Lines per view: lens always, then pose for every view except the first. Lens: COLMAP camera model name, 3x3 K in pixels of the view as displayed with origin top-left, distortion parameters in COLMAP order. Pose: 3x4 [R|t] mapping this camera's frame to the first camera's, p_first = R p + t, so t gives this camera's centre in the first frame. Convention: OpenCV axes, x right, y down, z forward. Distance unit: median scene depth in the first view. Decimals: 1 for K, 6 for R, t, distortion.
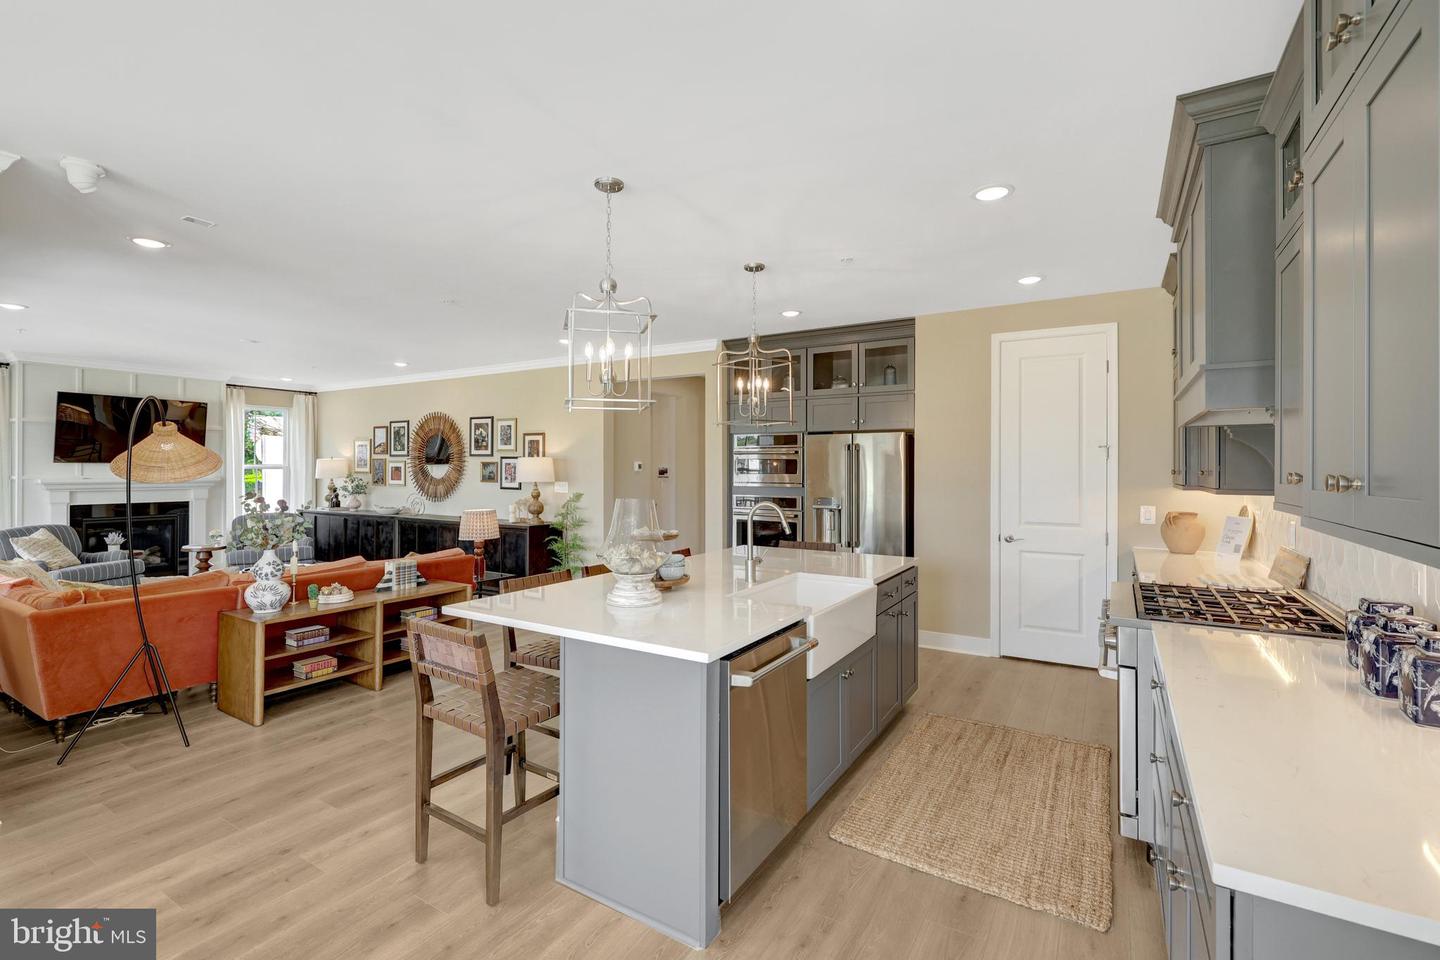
lens RADIAL K [[642.3, 0, 715.9], [0, 642.3, 459.7], [0, 0, 1]] dist [0.000621, -0.000762]
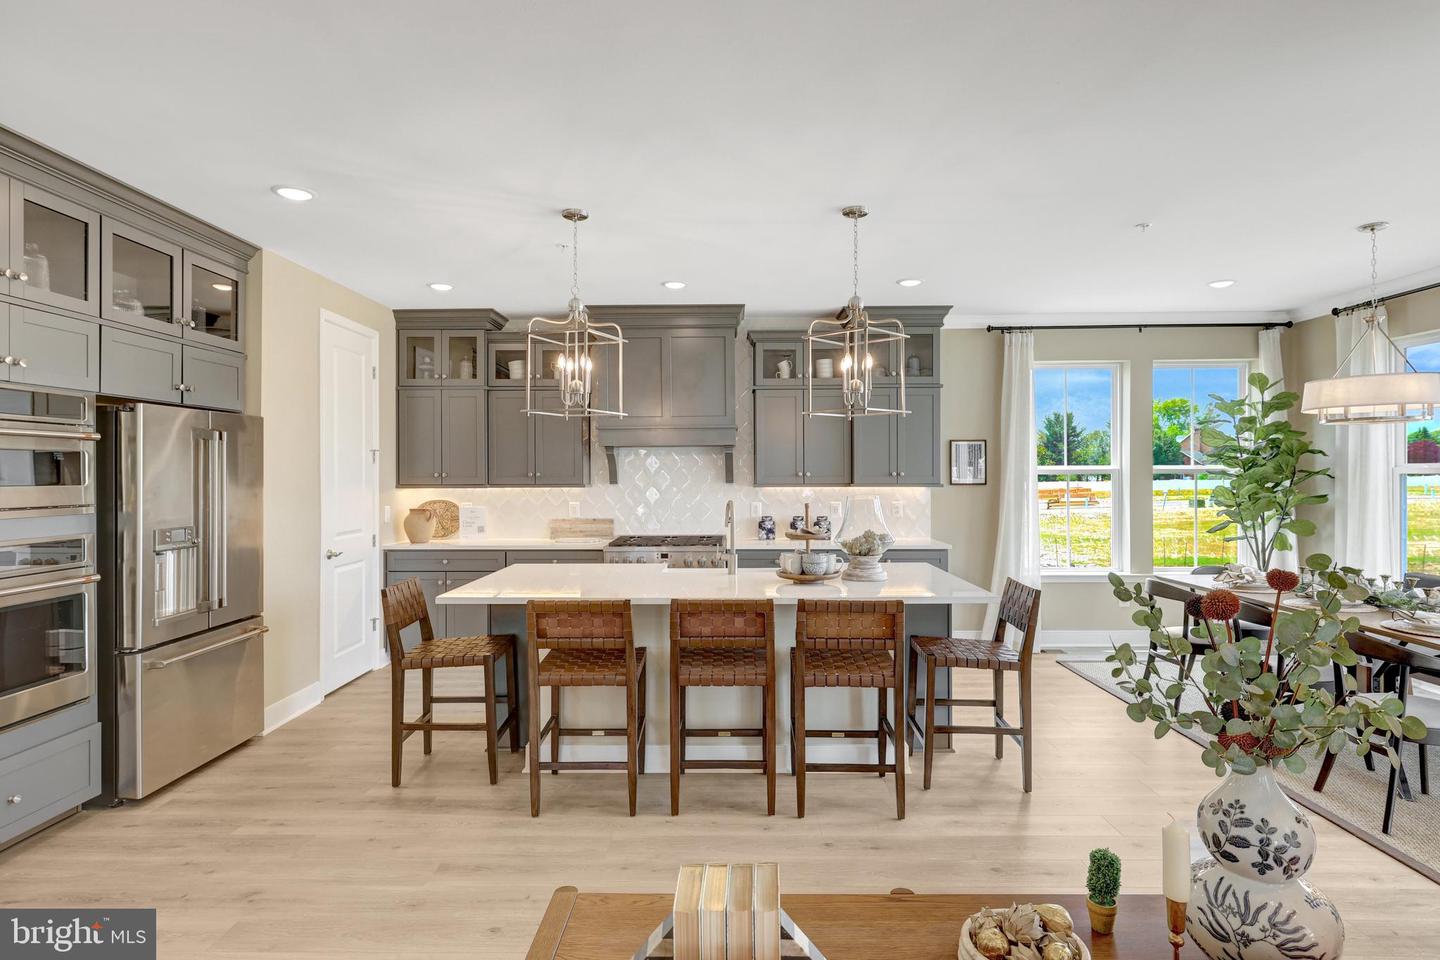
lens RADIAL K [[764.2, 0, 709.7], [0, 764.2, 476.0], [0, 0, 1]] dist [-0.001229, 0.002500]
pose [[-0.501334, -0.001888, 0.865252, -0.712991], [-0.008223, 0.999963, -0.002583, 0.017763], [-0.865215, -0.008410, -0.501331, 1.139356]]
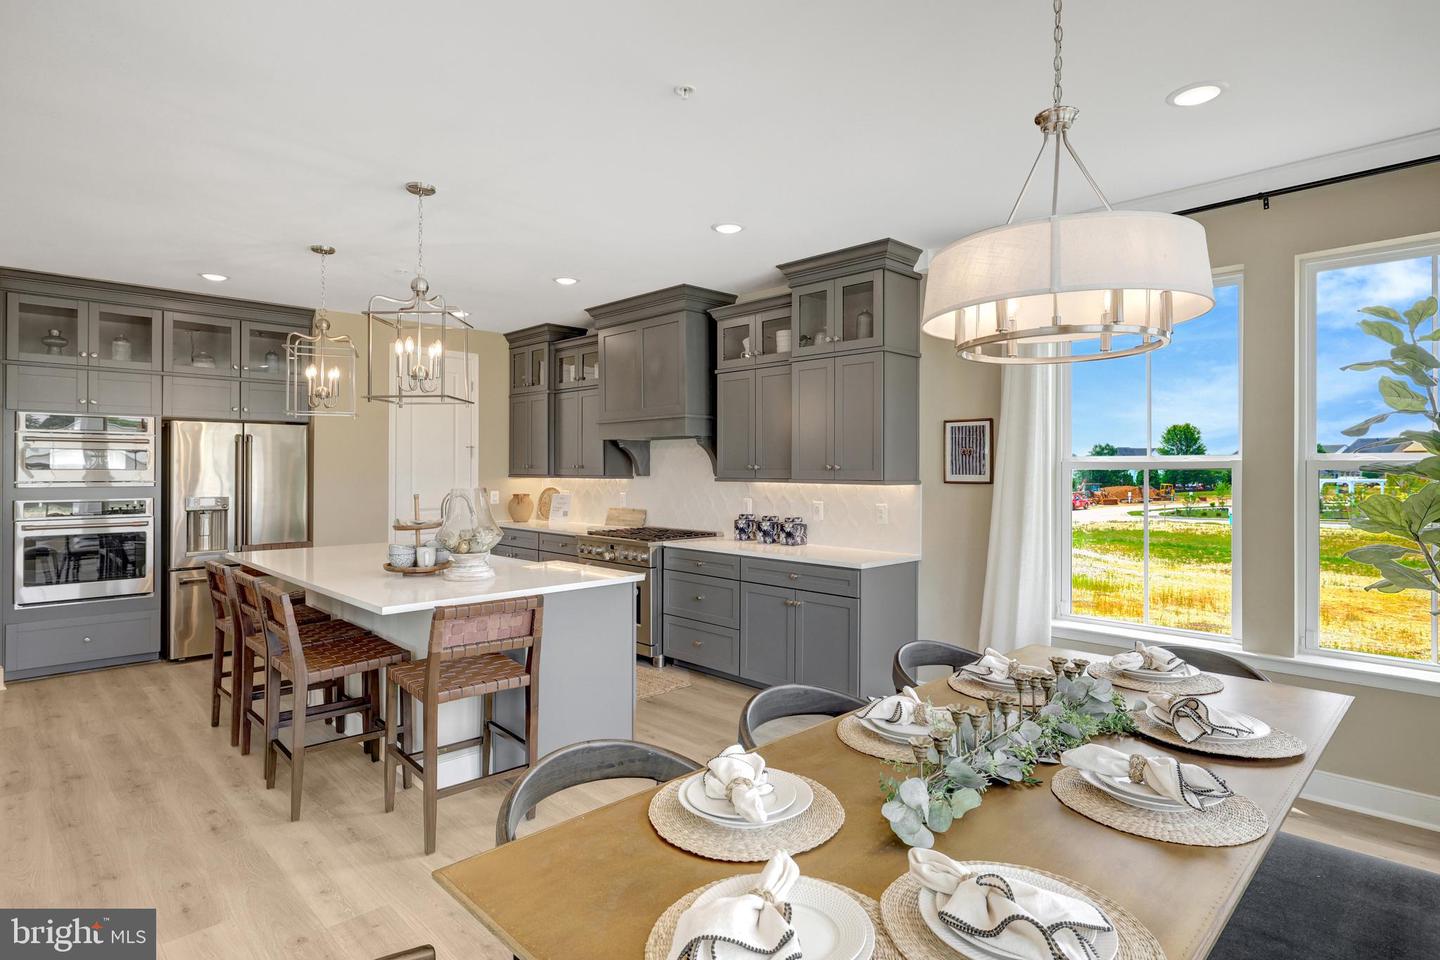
lens RADIAL K [[764.2, 0, 714.1], [0, 764.2, 470.4], [0, 0, 1]] dist [-0.001229, 0.002500]
pose [[0.247697, -0.005870, 0.968820, -0.761492], [-0.014769, 0.999843, 0.009834, 0.004628], [-0.968725, -0.016745, 0.247571, 0.137289]]
